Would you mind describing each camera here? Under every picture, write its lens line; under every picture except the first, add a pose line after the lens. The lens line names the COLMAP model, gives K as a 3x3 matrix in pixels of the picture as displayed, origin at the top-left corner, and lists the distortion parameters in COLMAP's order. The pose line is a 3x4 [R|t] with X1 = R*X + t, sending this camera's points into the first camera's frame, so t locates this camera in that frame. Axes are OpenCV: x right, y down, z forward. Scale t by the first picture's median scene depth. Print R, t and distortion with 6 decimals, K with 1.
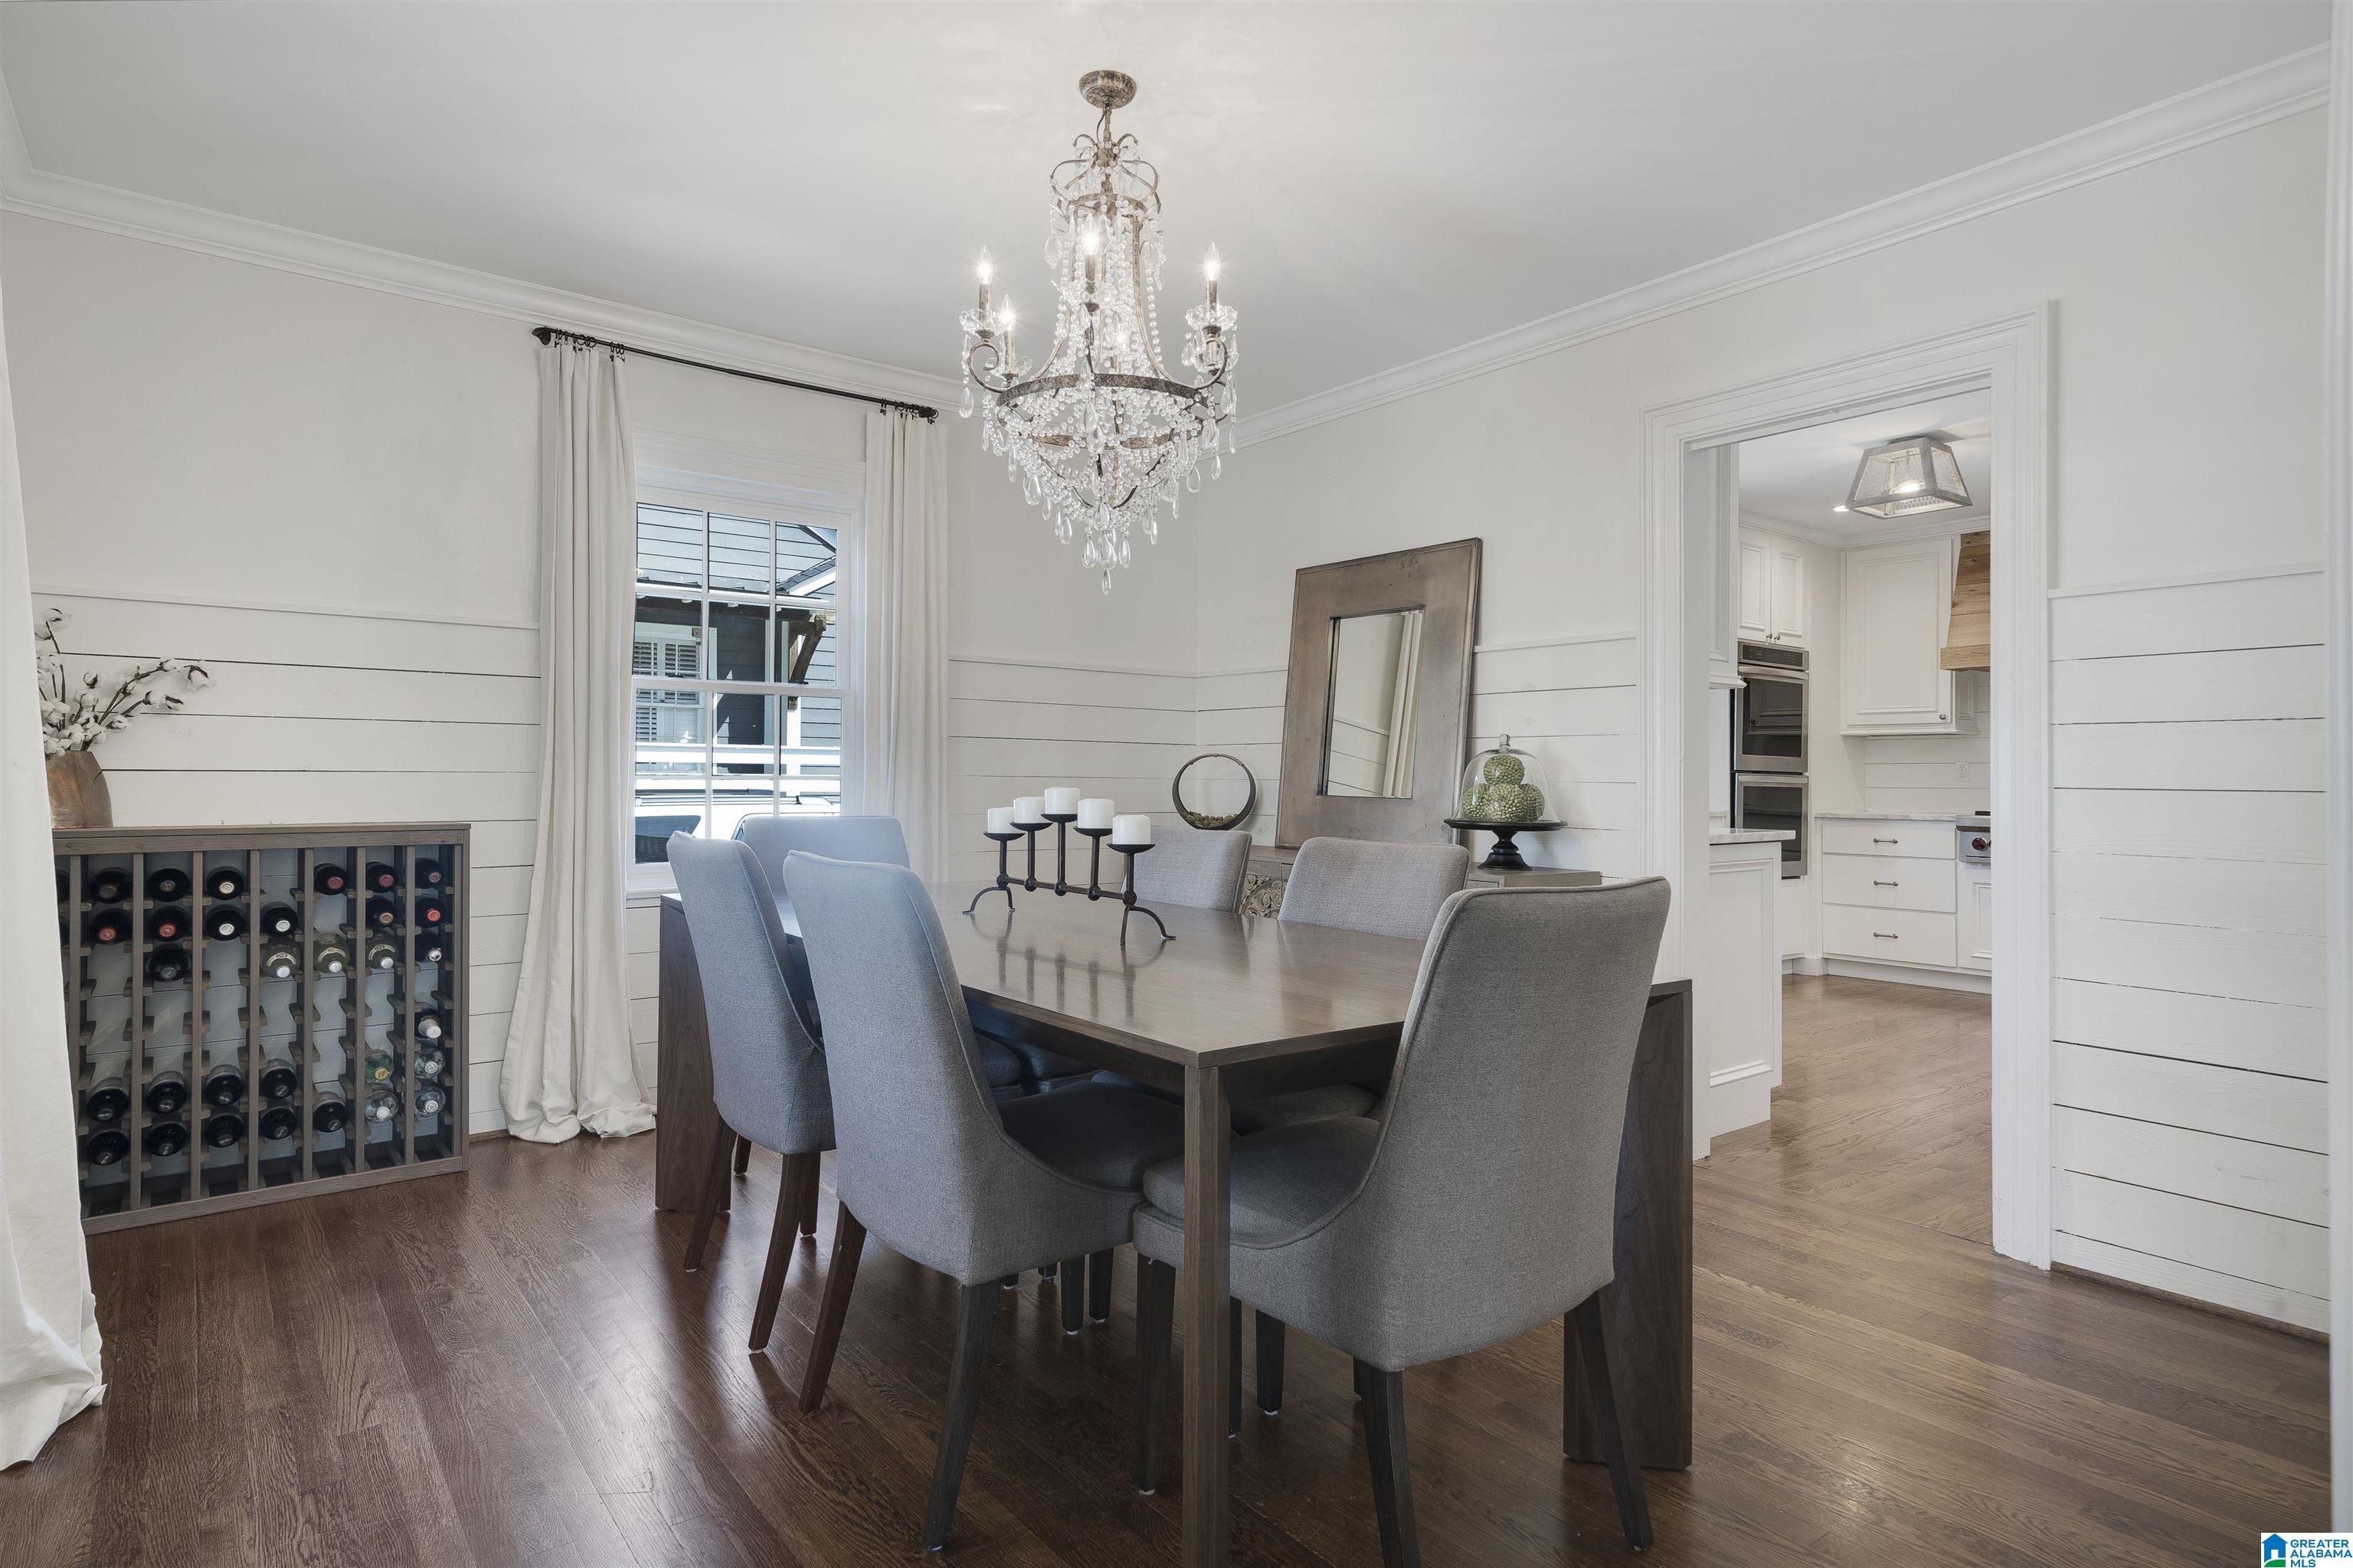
lens RADIAL K [[1271.0, 0, 1109.8], [0, 1271.0, 749.4], [0, 0, 1]] dist [-0.004189, -0.000359]
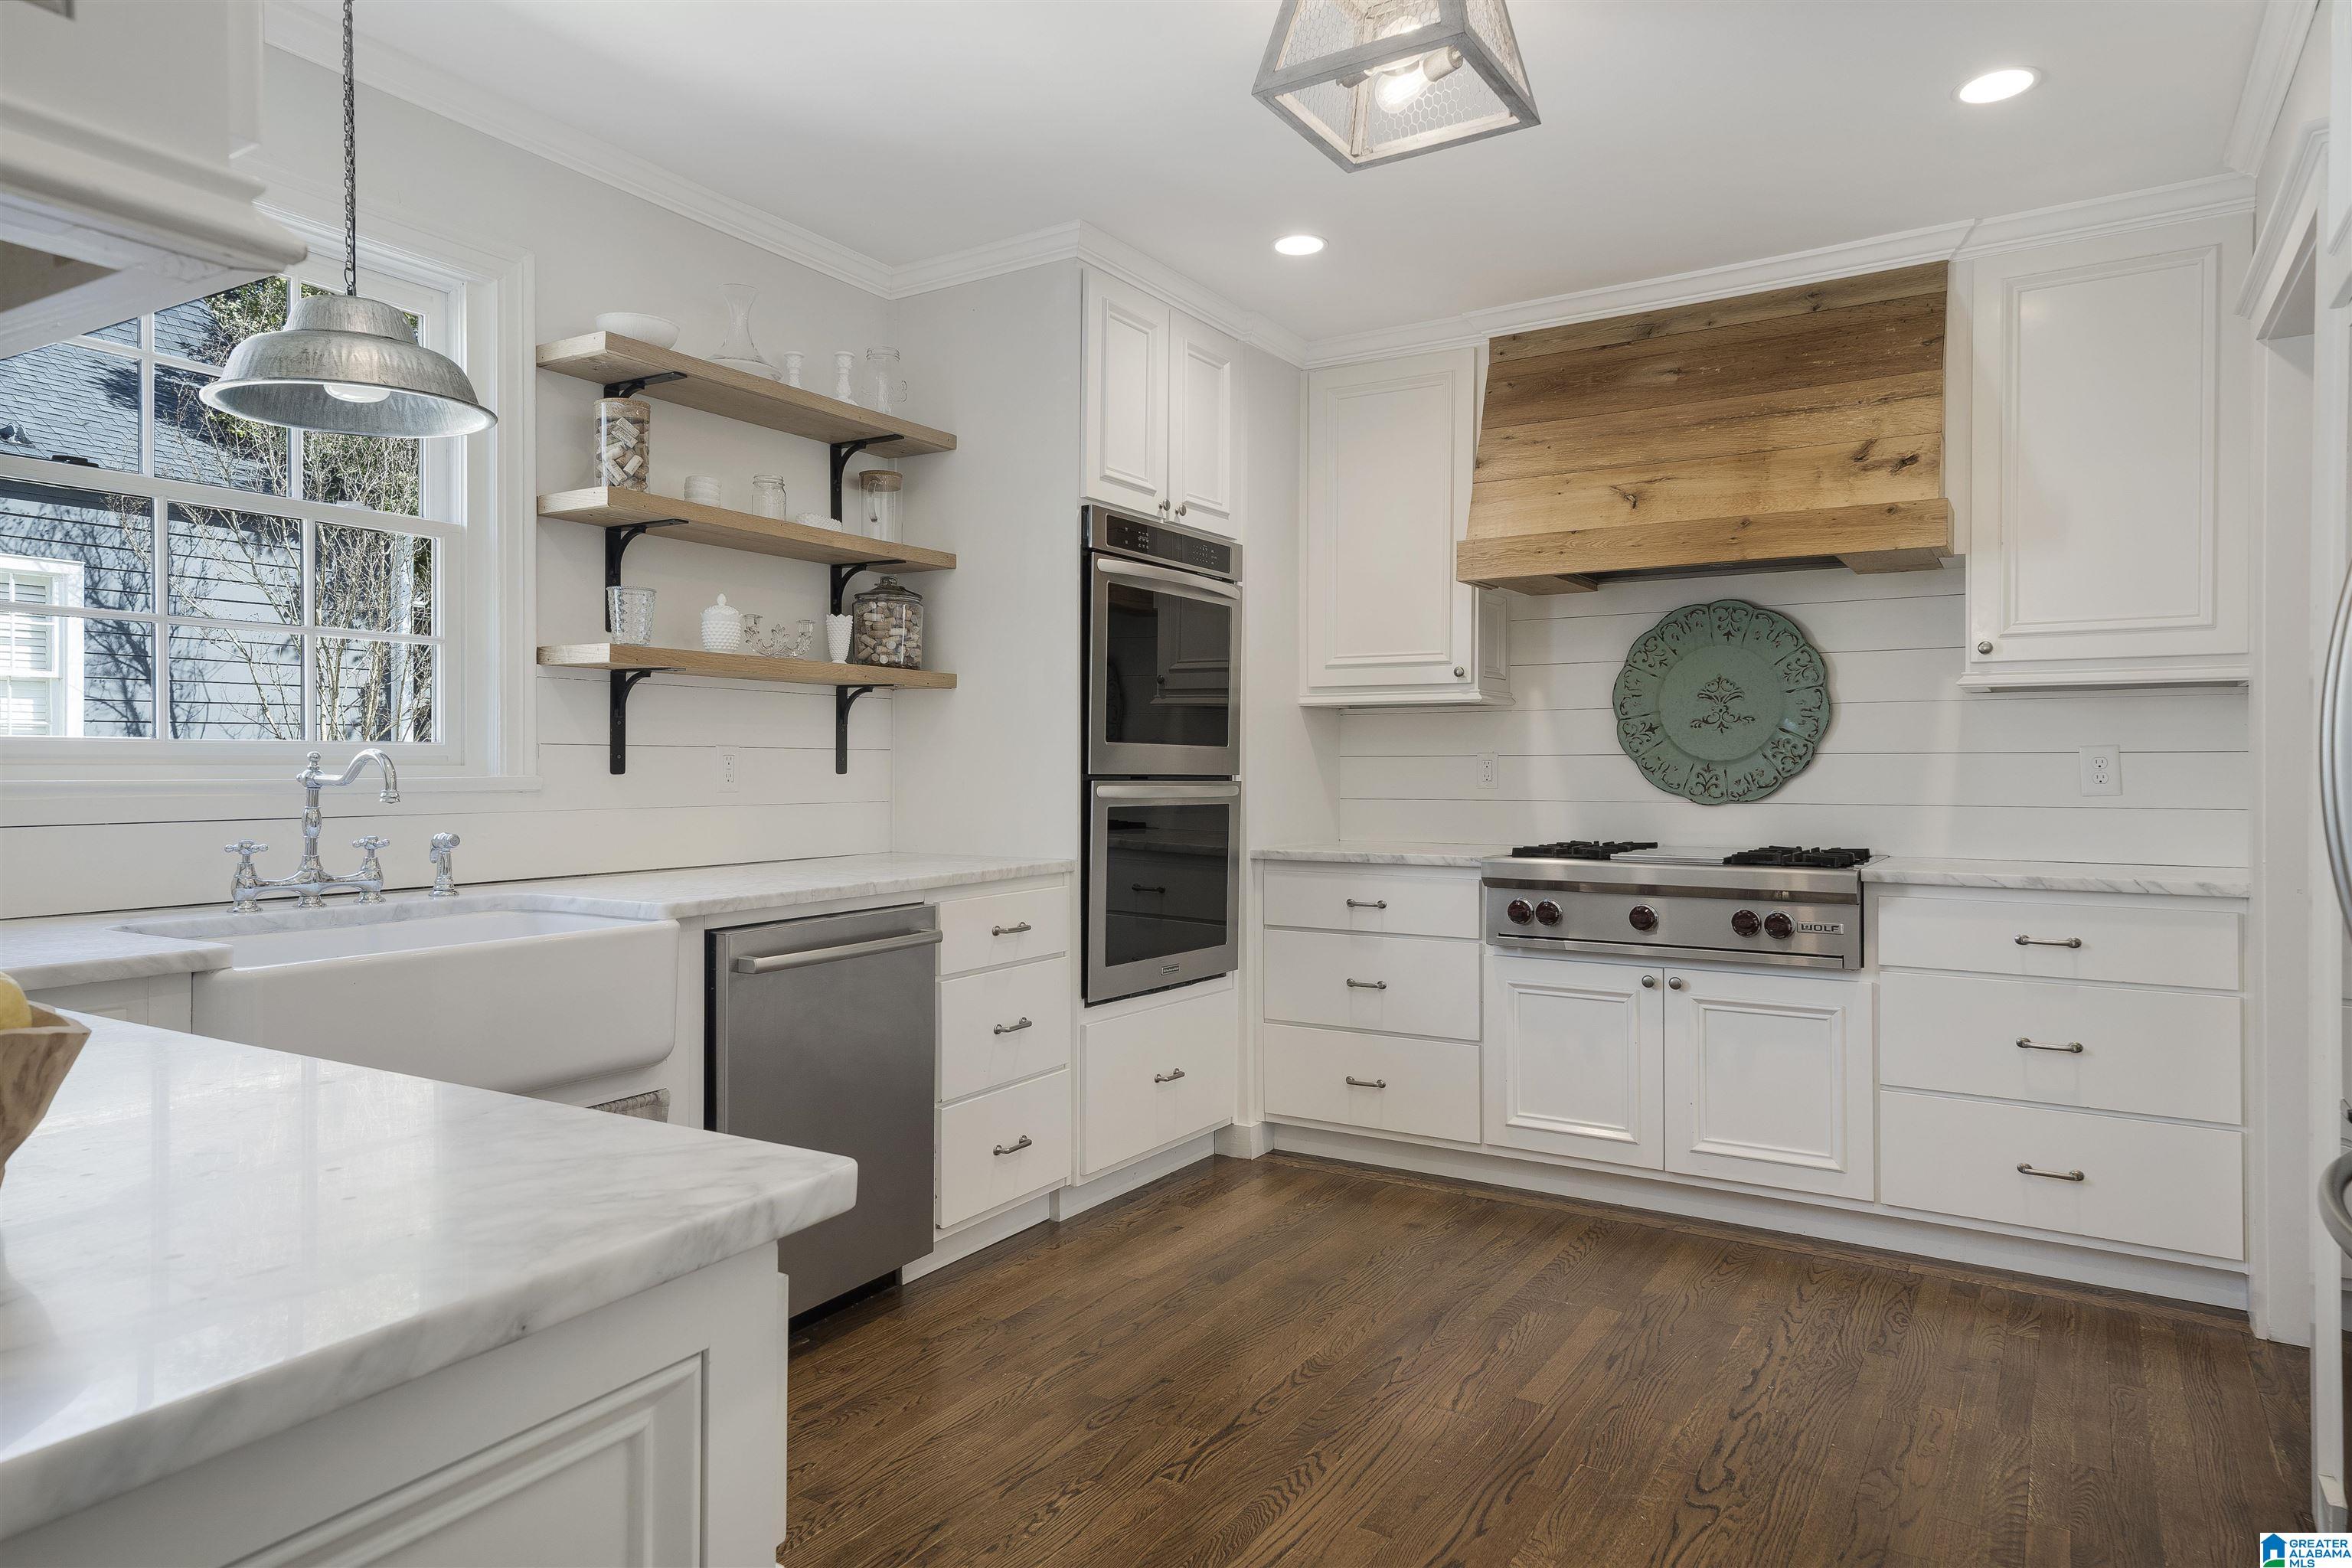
lens RADIAL K [[1418.9, 0, 1176.1], [0, 1418.9, 777.3], [0, 0, 1]] dist [0.036632, 0.000209]
pose [[0.925334, -0.012388, 0.378951, 0.311991], [0.002250, 0.999628, 0.027184, 0.002815], [-0.379147, -0.024302, 0.925017, 0.480034]]
